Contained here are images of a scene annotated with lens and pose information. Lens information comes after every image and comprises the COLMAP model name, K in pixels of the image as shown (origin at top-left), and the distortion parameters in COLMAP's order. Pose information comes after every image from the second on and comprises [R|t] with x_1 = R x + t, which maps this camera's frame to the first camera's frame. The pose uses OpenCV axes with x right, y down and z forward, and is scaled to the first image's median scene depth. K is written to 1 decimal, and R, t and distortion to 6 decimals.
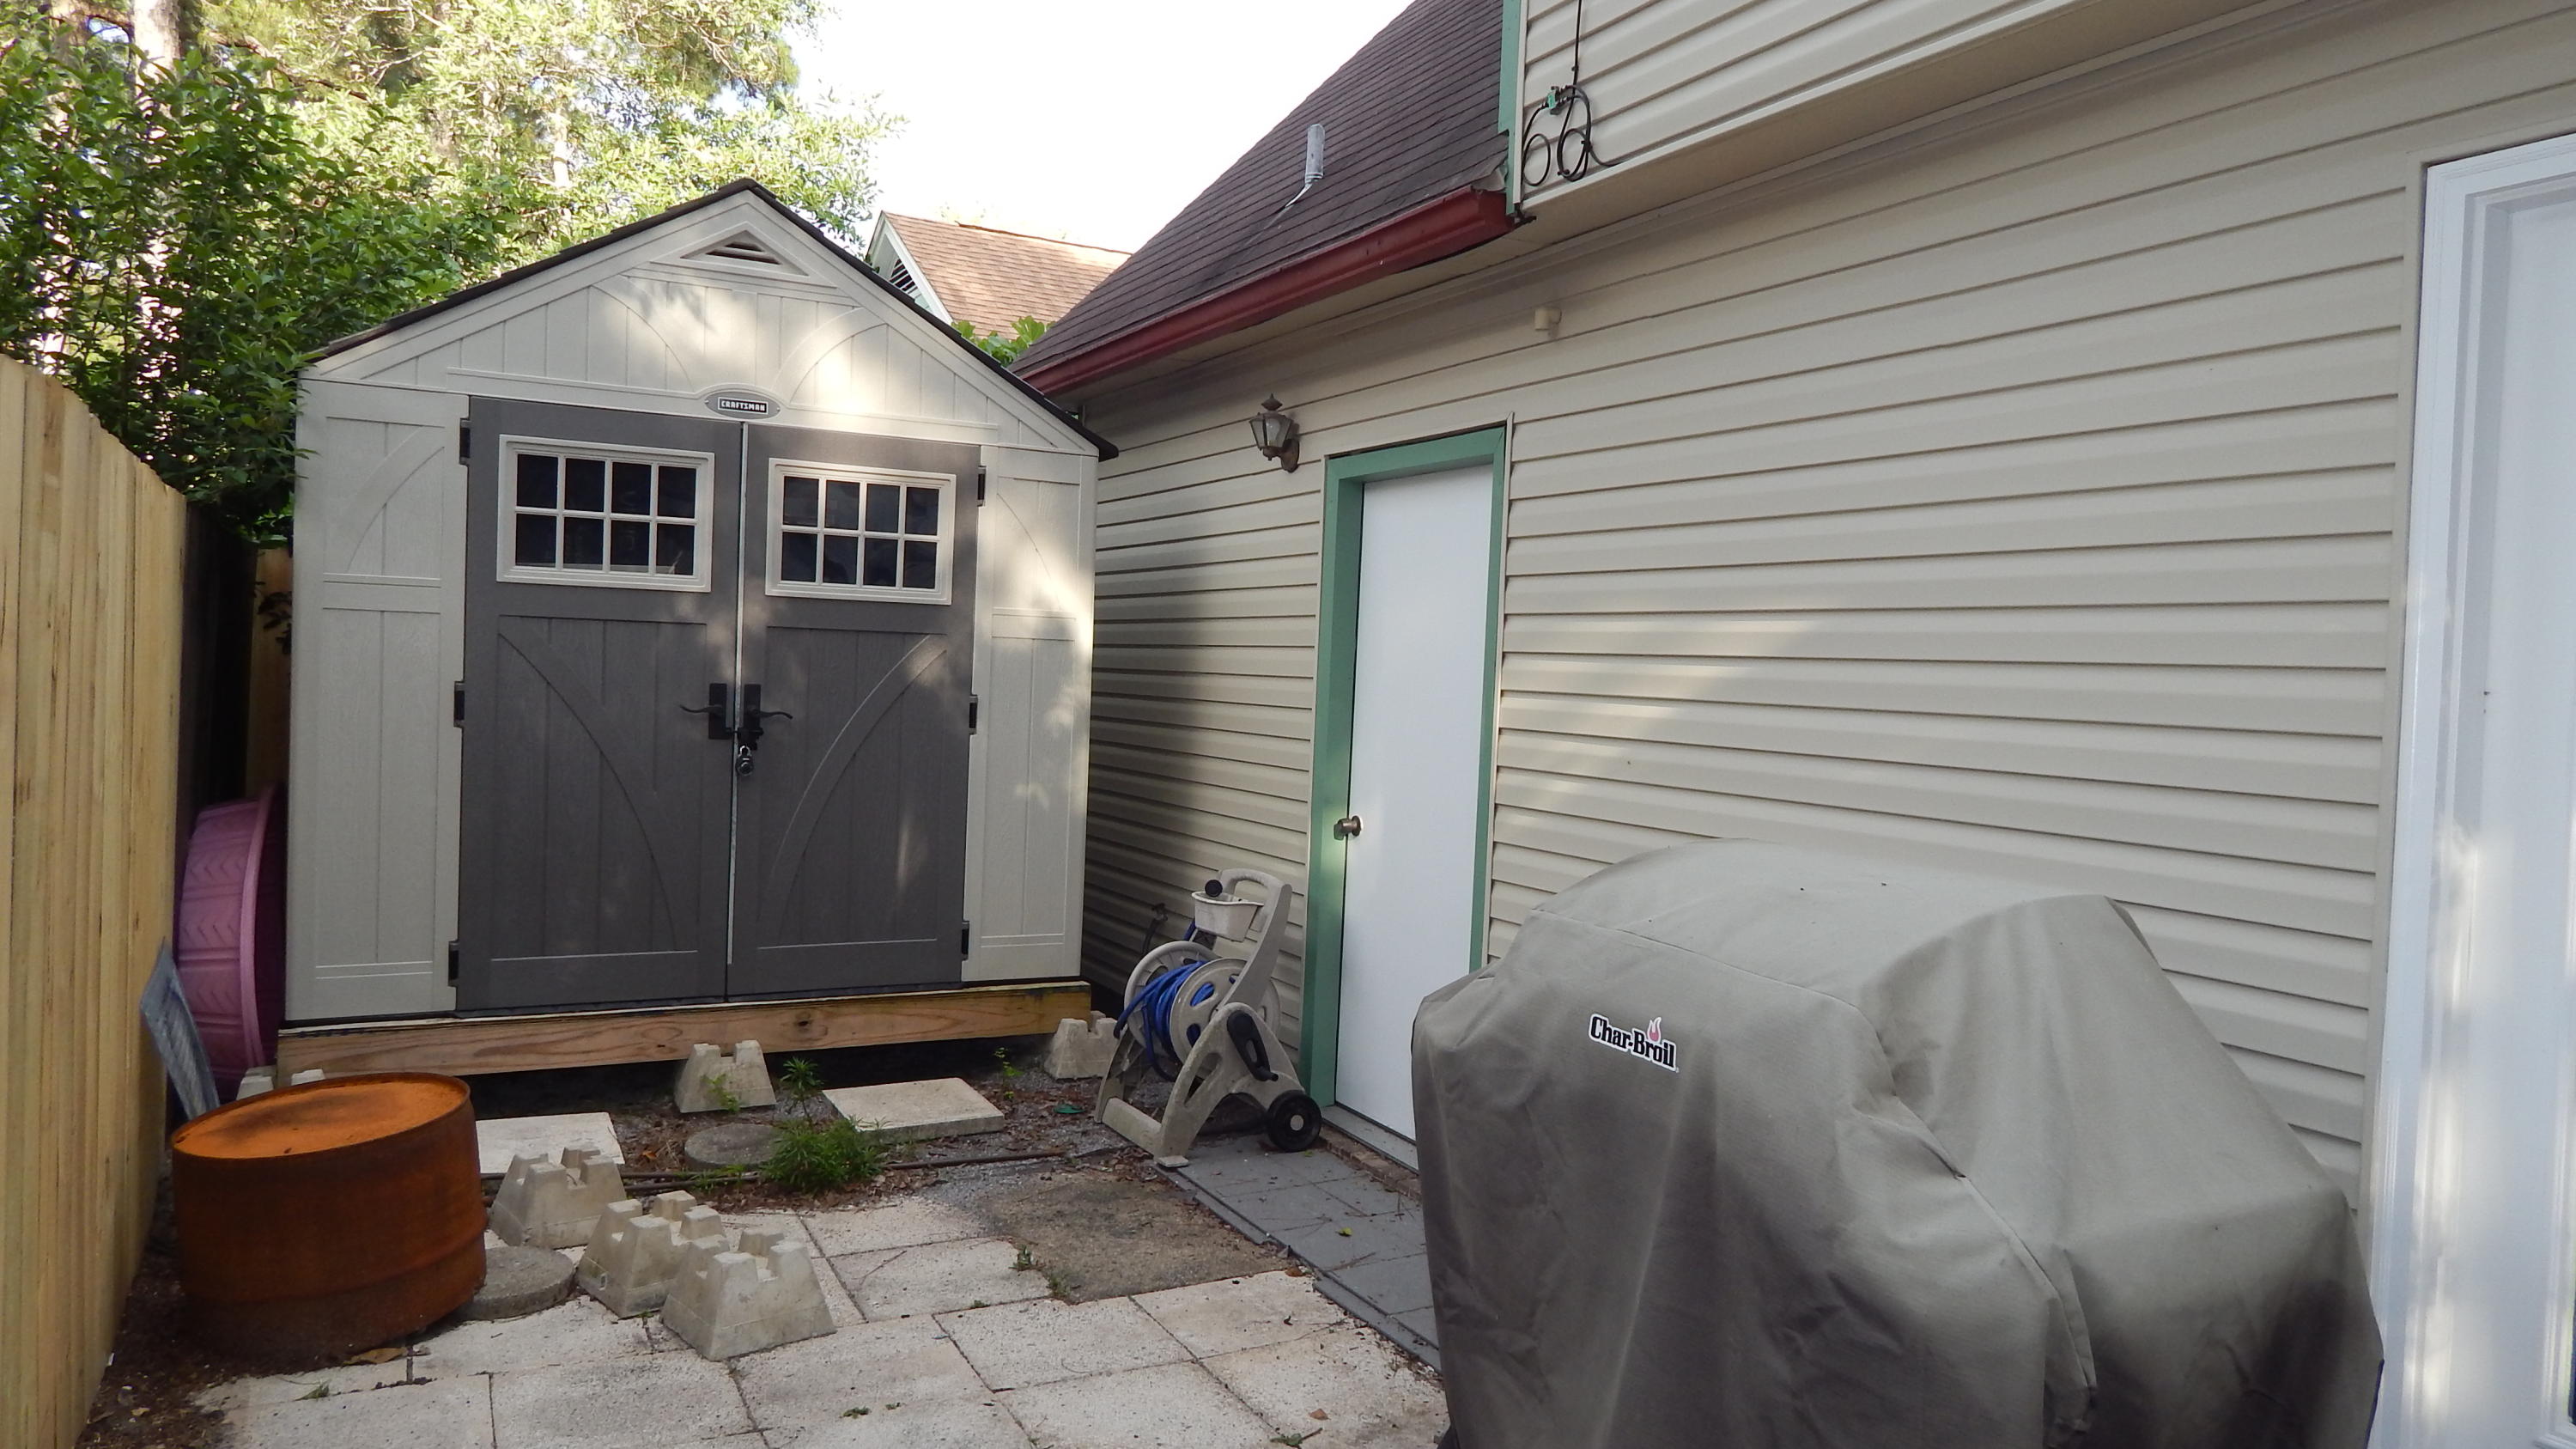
lens RADIAL K [[1699.6, 0, 1275.5], [0, 1699.6, 738.6], [0, 0, 1]] dist [0.007794, -0.008461]
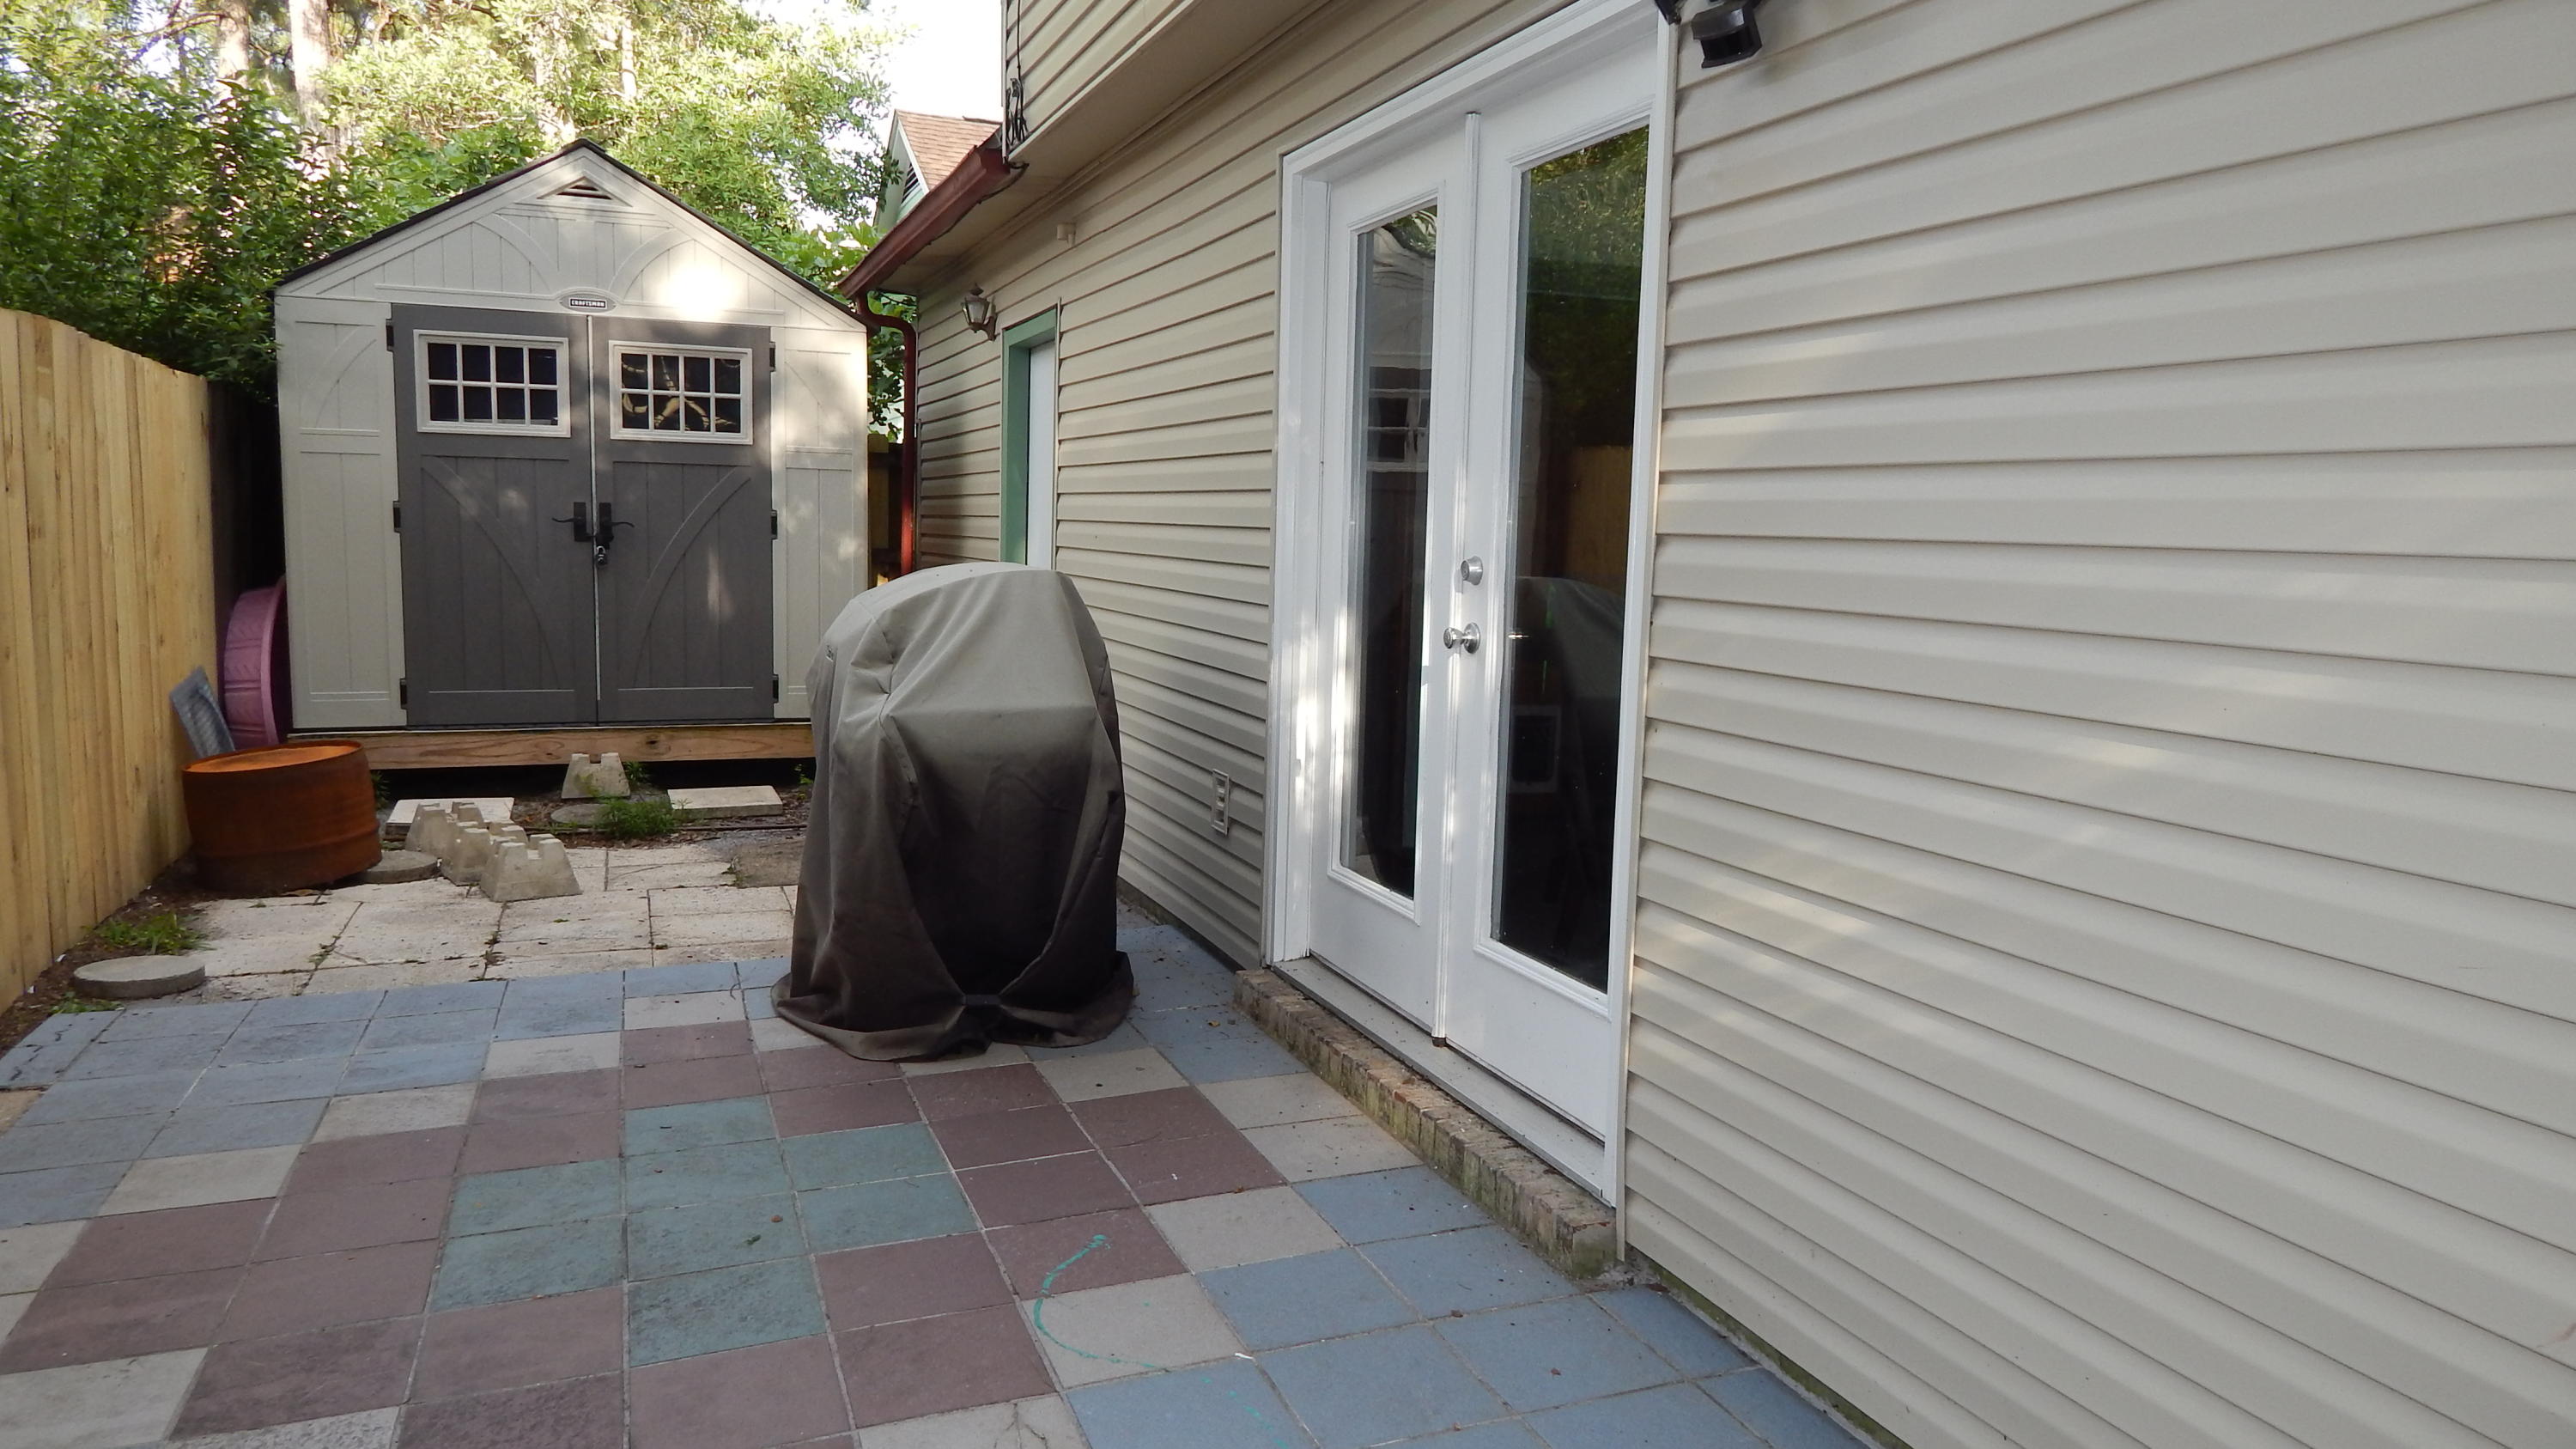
lens RADIAL K [[1699.6, 0, 1282.6], [0, 1699.6, 736.7], [0, 0, 1]] dist [0.007794, -0.008461]
pose [[0.994390, -0.000411, -0.105780, 0.431237], [0.008695, 0.996926, 0.077865, 0.060594], [0.105422, -0.078348, 0.991336, -0.386957]]
